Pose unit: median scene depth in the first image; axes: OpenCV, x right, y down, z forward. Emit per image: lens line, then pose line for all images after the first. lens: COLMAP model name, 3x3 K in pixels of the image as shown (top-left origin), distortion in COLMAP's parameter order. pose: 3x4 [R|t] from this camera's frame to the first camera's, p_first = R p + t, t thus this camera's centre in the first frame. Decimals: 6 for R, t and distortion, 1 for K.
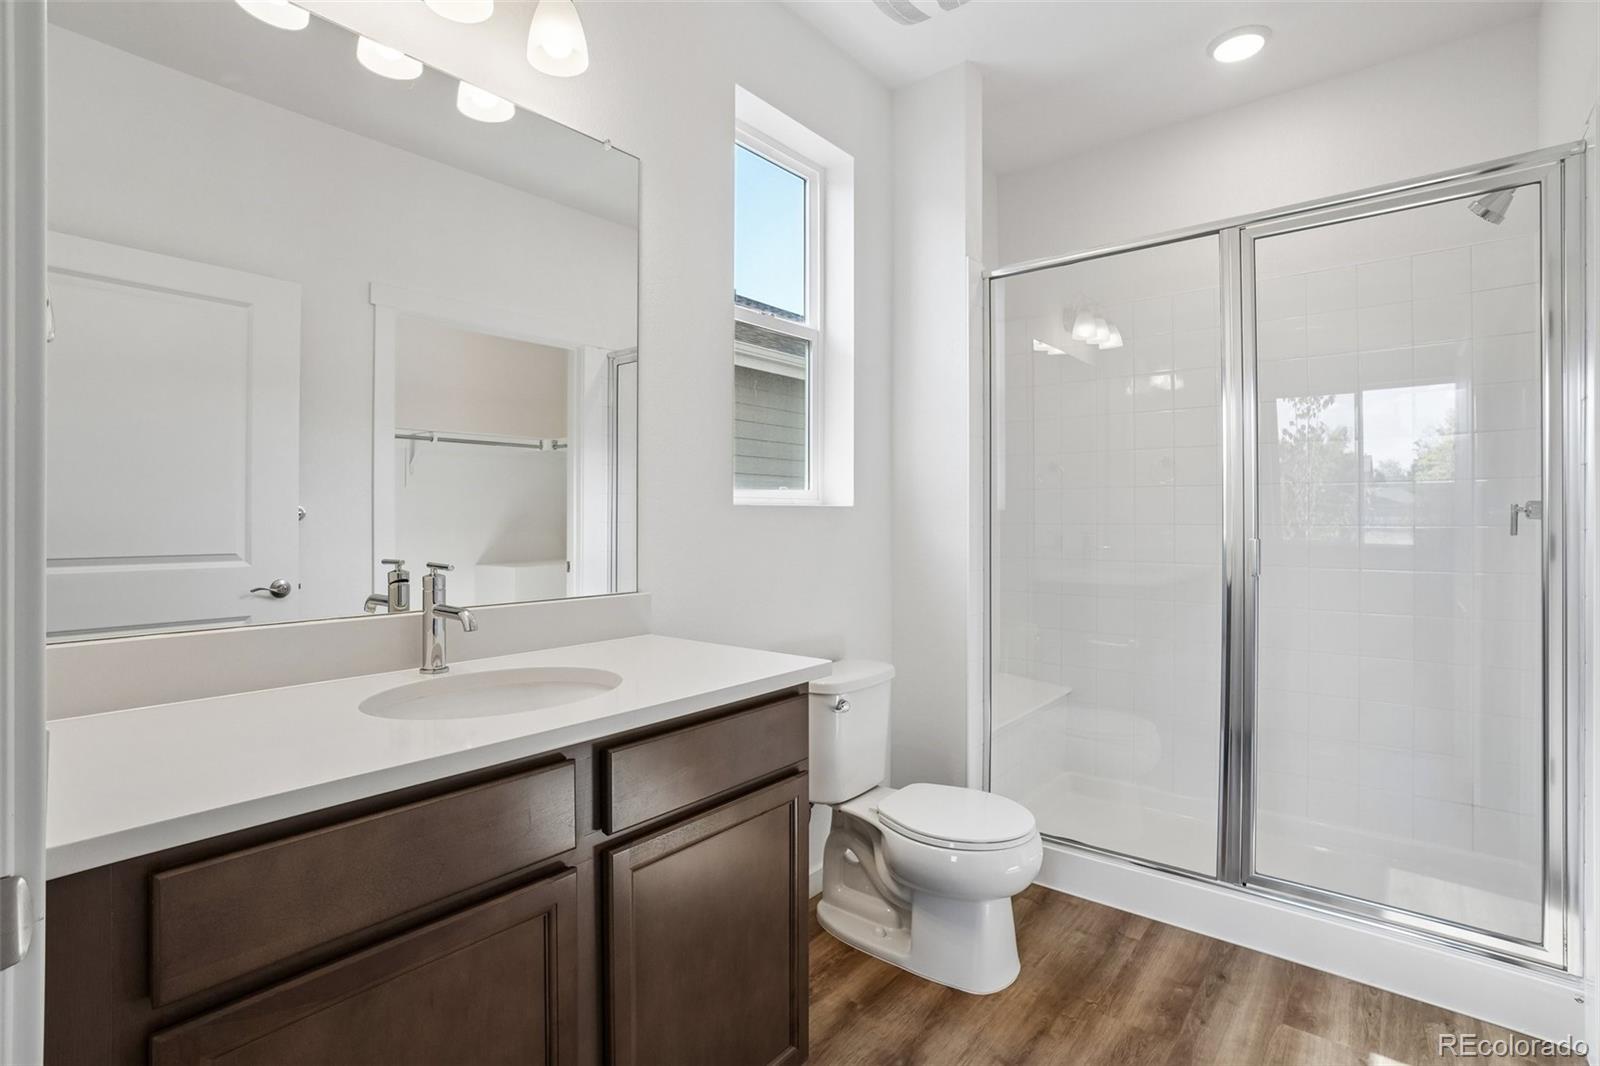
lens RADIAL K [[766.7, 0, 801.0], [0, 766.7, 524.6], [0, 0, 1]] dist [0.002033, 0.000891]
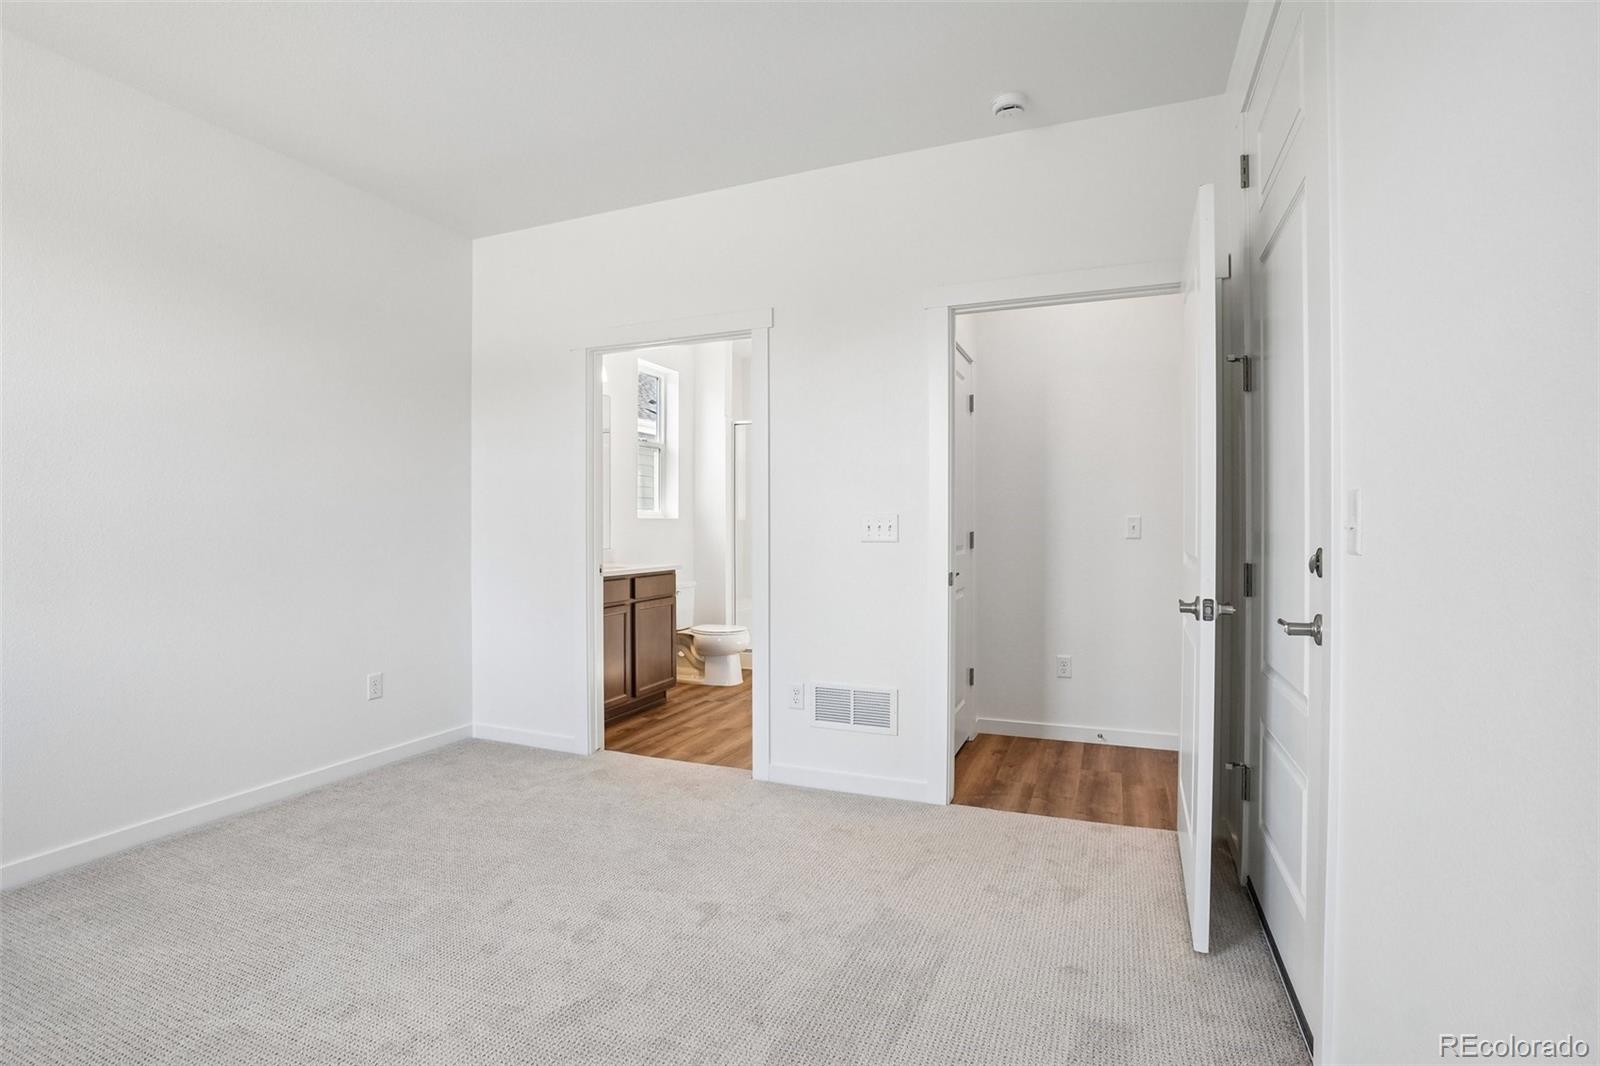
lens RADIAL K [[766.7, 0, 800.5], [0, 766.7, 533.3], [0, 0, 1]] dist [0.002033, 0.000891]
pose [[0.958205, -0.003129, 0.286066, -0.313932], [0.003088, 0.999995, 0.000594, 0.027637], [-0.286067, 0.000315, 0.958210, -1.747401]]
